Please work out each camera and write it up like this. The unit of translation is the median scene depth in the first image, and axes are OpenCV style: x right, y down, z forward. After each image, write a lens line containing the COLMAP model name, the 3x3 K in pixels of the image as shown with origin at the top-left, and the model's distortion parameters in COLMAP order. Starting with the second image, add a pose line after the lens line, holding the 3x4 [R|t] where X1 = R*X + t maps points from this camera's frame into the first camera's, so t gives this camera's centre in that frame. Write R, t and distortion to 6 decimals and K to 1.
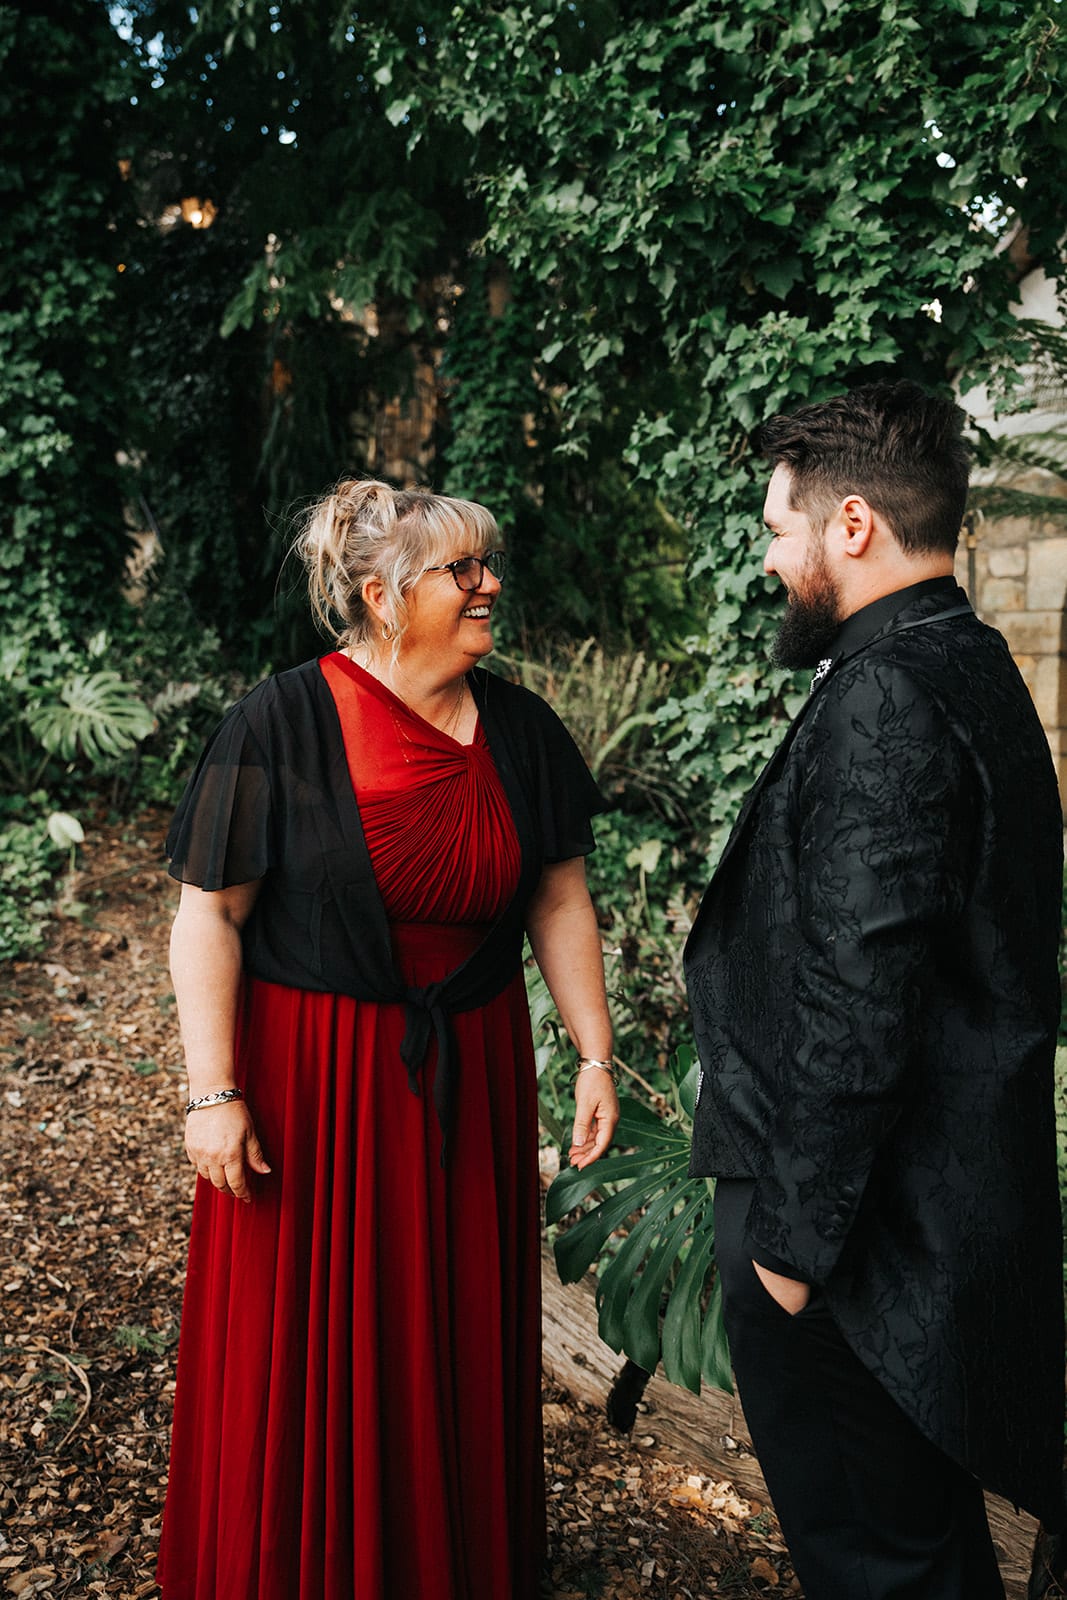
lens RADIAL K [[1498.7, 0, 533.5], [0, 1498.7, 800.0], [0, 0, 1]] dist [0.003978, 0.012831]
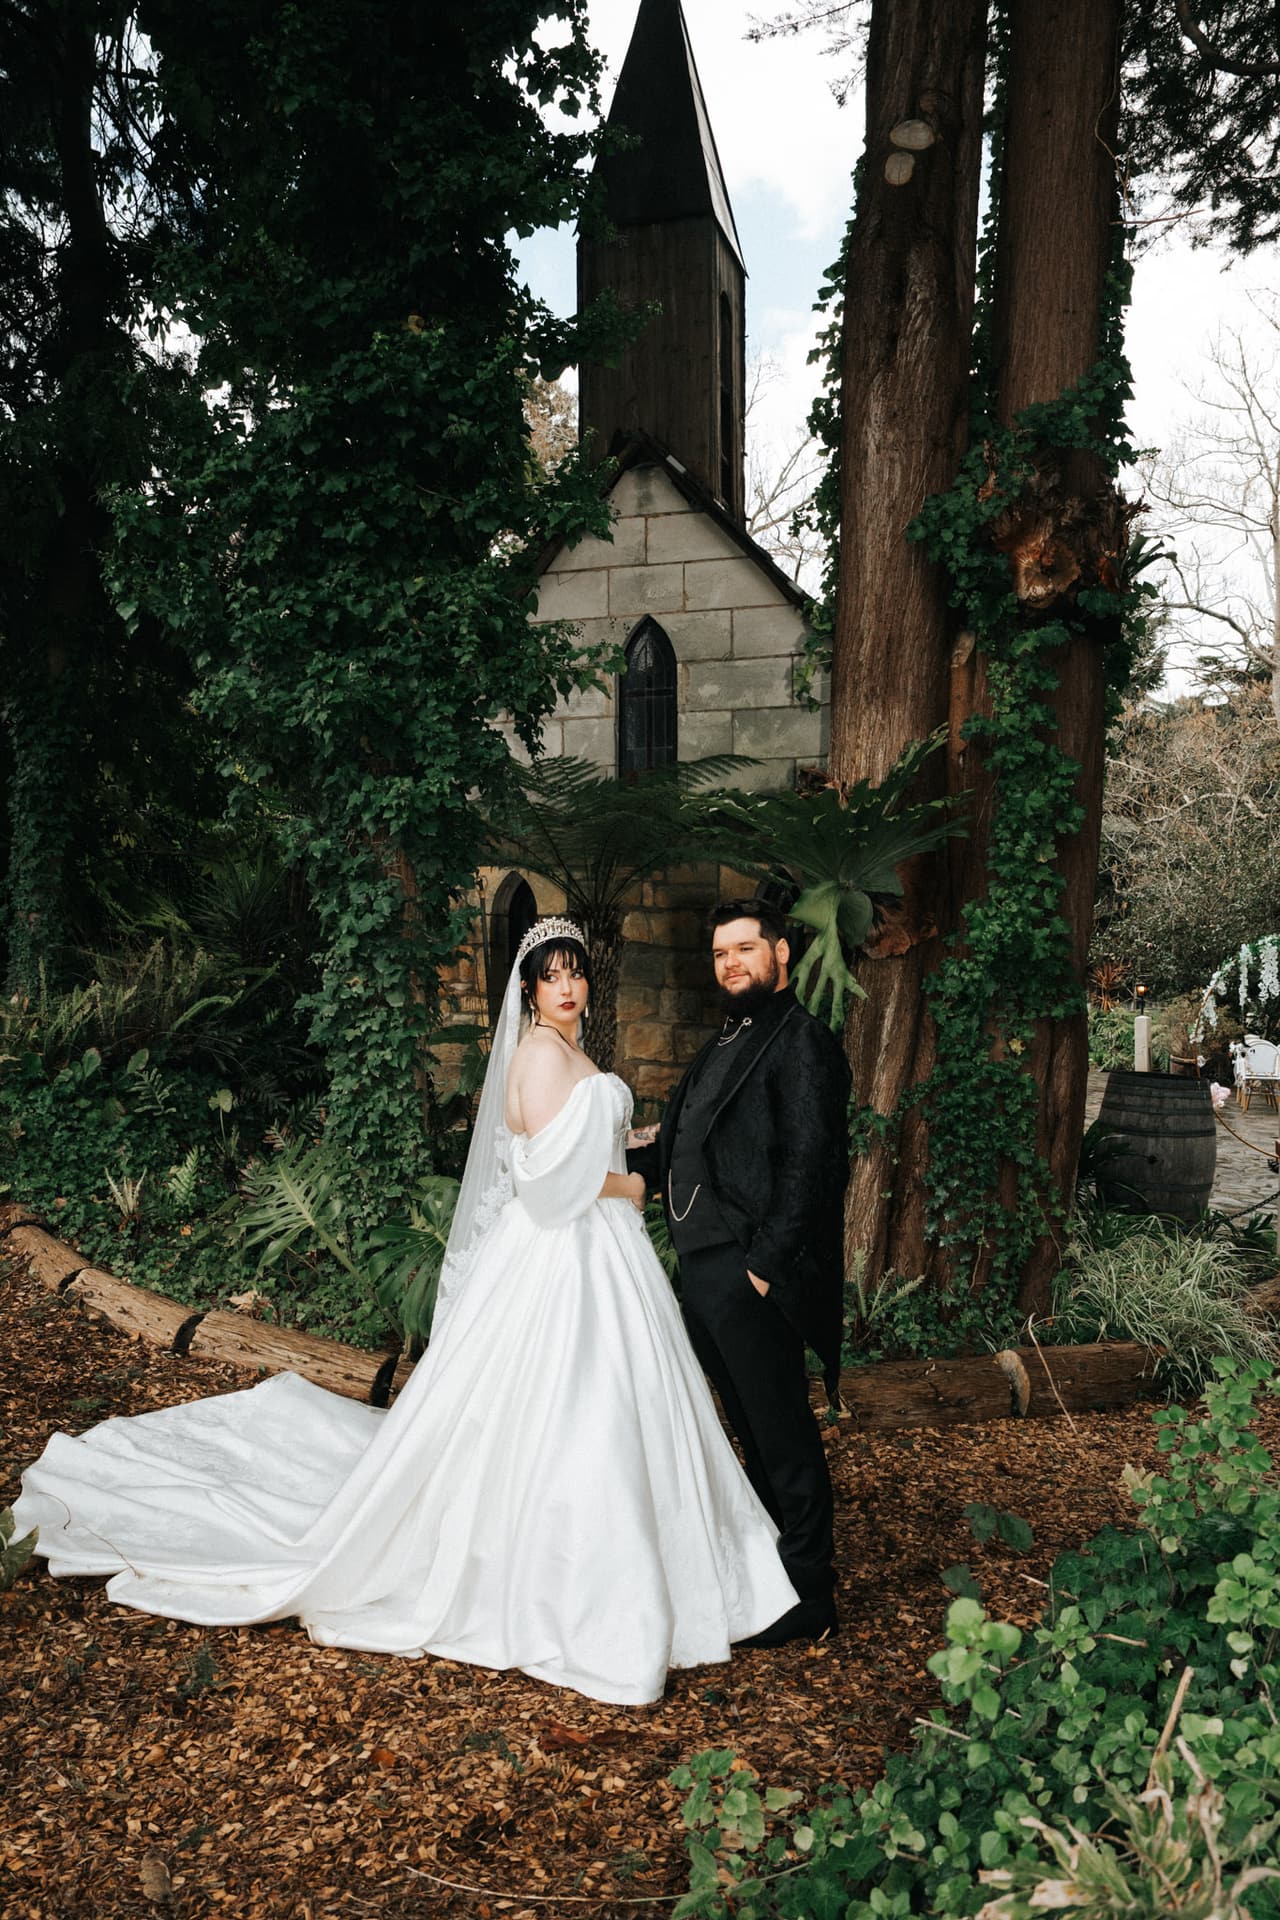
lens RADIAL K [[1798.5, 0, 640.0], [0, 1798.5, 960.0], [0, 0, 1]] dist [0.003978, 0.012831]
pose [[0.860204, -0.021289, 0.509505, -0.621166], [0.041559, 0.998731, -0.028435, -0.039823], [-0.508253, 0.045634, 0.859998, -0.862504]]
